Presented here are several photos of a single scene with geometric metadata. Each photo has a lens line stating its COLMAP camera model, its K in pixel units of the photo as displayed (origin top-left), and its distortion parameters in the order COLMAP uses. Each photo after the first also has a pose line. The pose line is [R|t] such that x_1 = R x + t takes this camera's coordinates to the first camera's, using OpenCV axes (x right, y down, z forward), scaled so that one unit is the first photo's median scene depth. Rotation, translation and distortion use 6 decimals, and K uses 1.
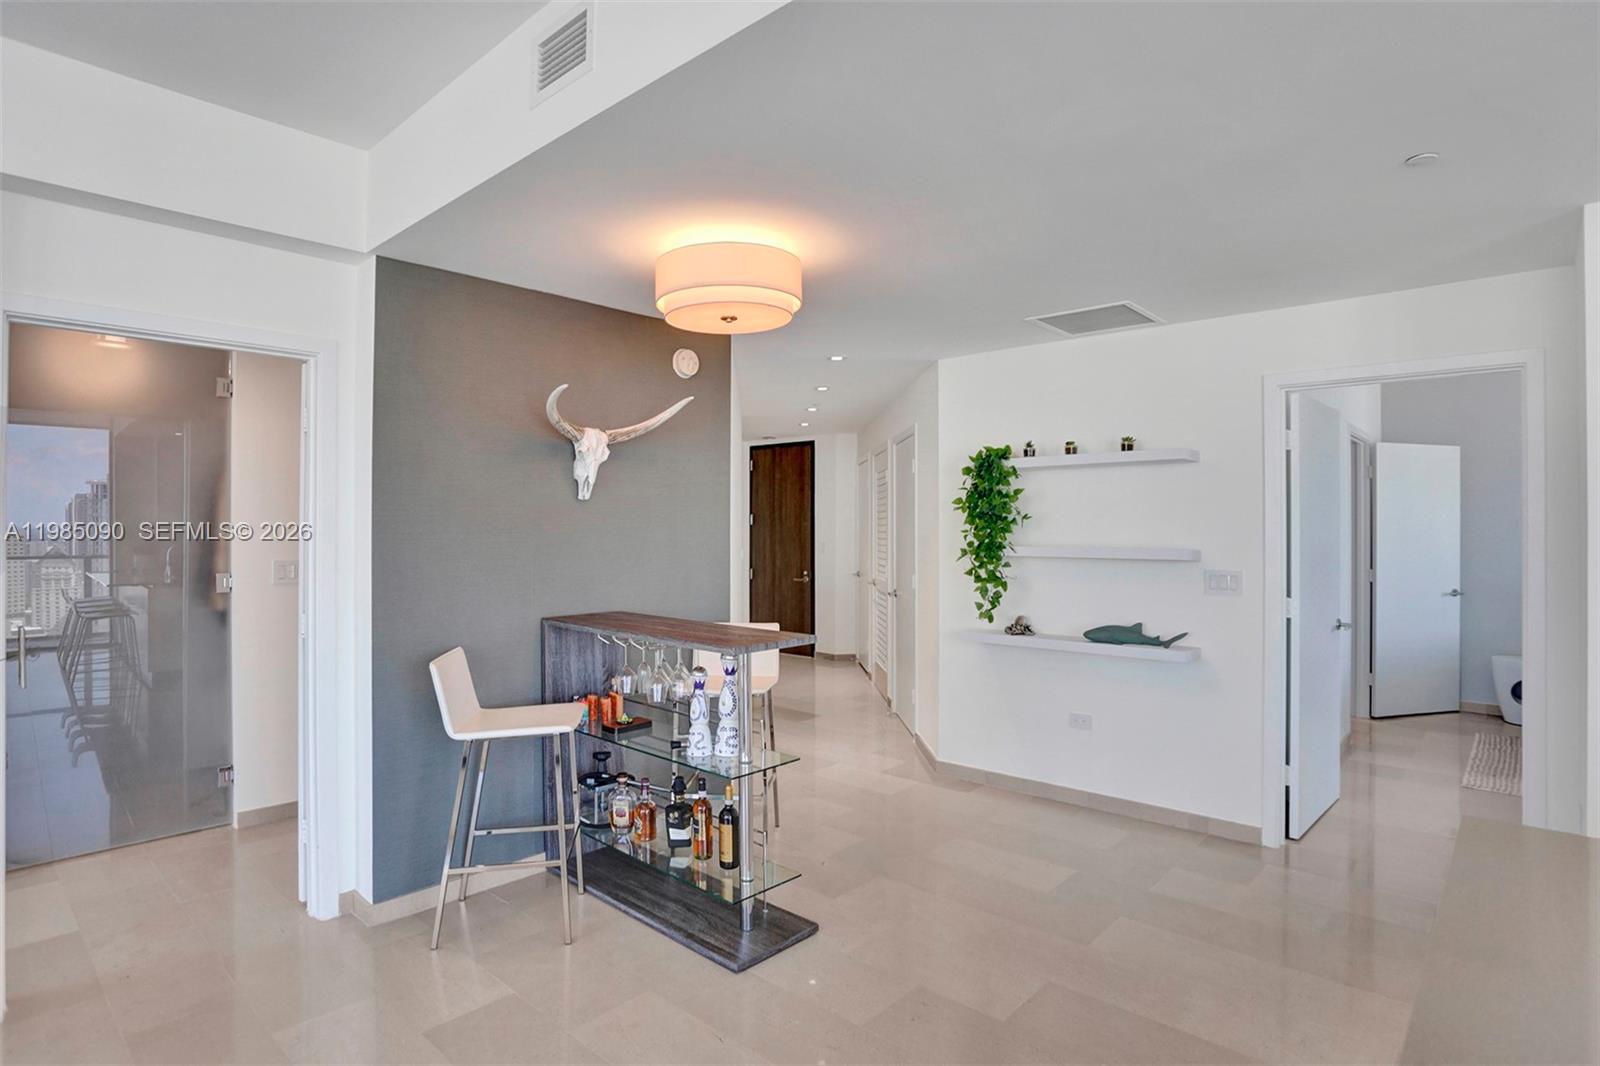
lens RADIAL K [[863.5, 0, 831.6], [0, 863.5, 526.5], [0, 0, 1]] dist [-0.003321, -0.000052]
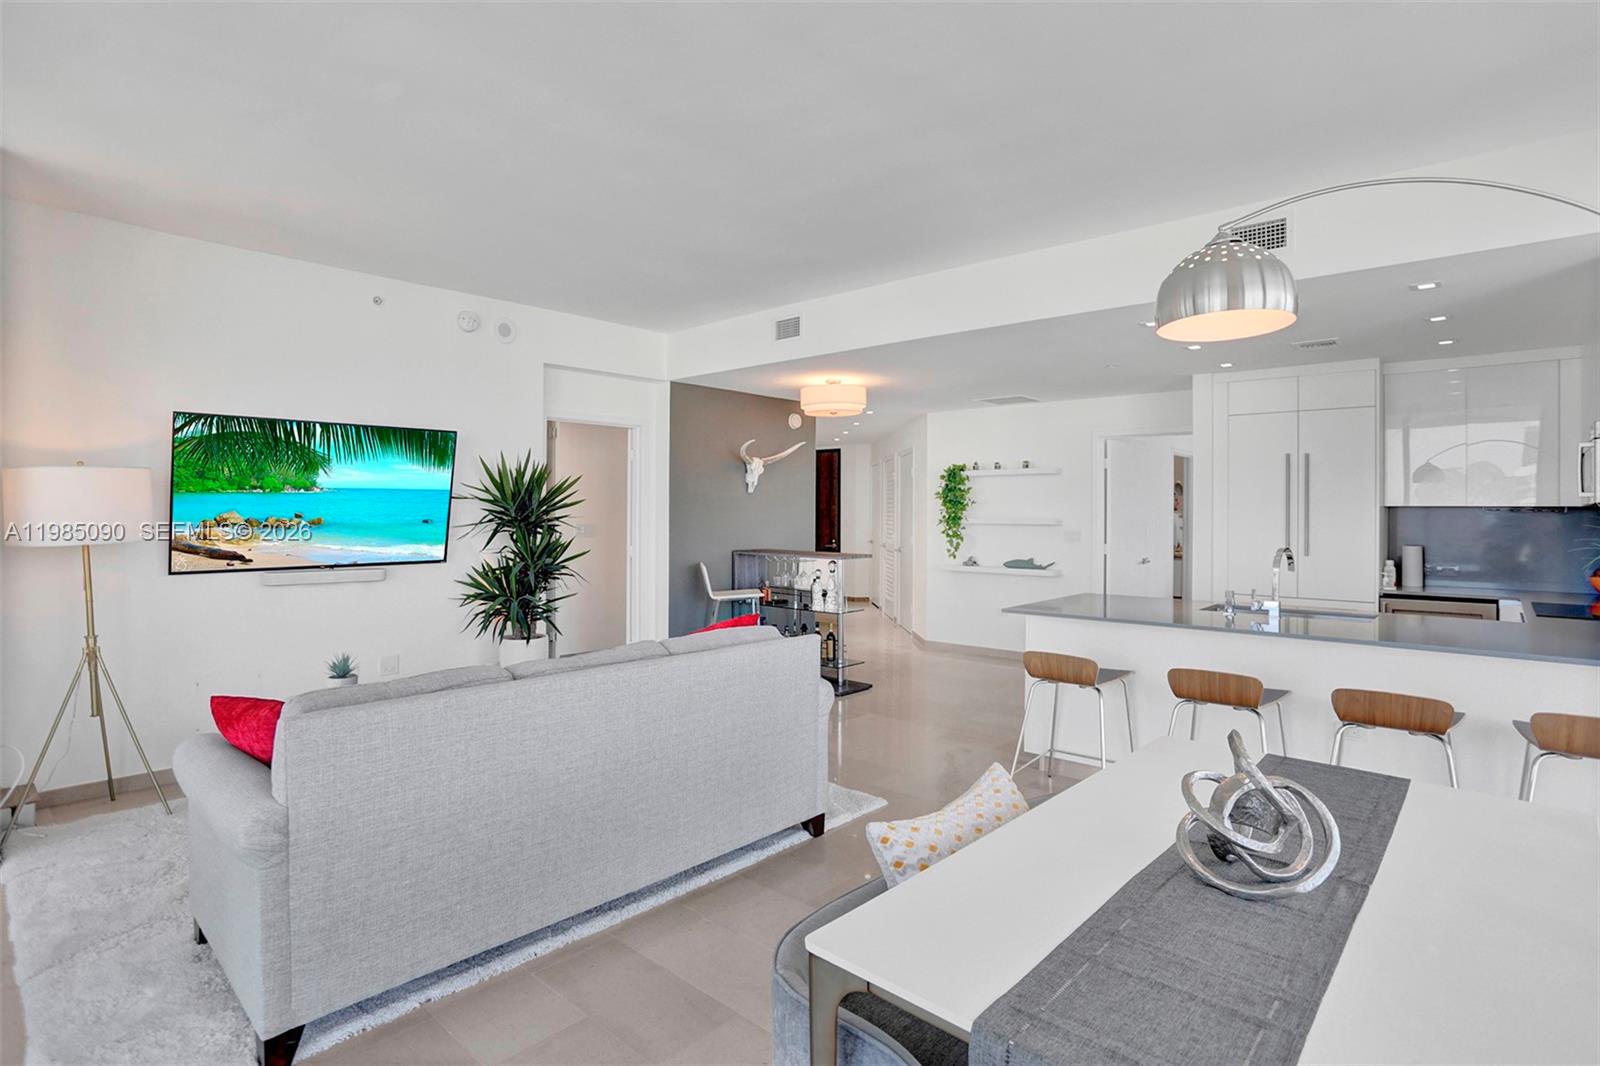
lens RADIAL K [[818.3, 0, 813.0], [0, 818.3, 526.5], [0, 0, 1]] dist [-0.065319, 0.015787]
pose [[0.999867, 0.004192, -0.015778, -0.094541], [-0.003895, 0.999815, 0.018846, 0.009566], [0.015854, -0.018782, 0.999698, -0.770520]]
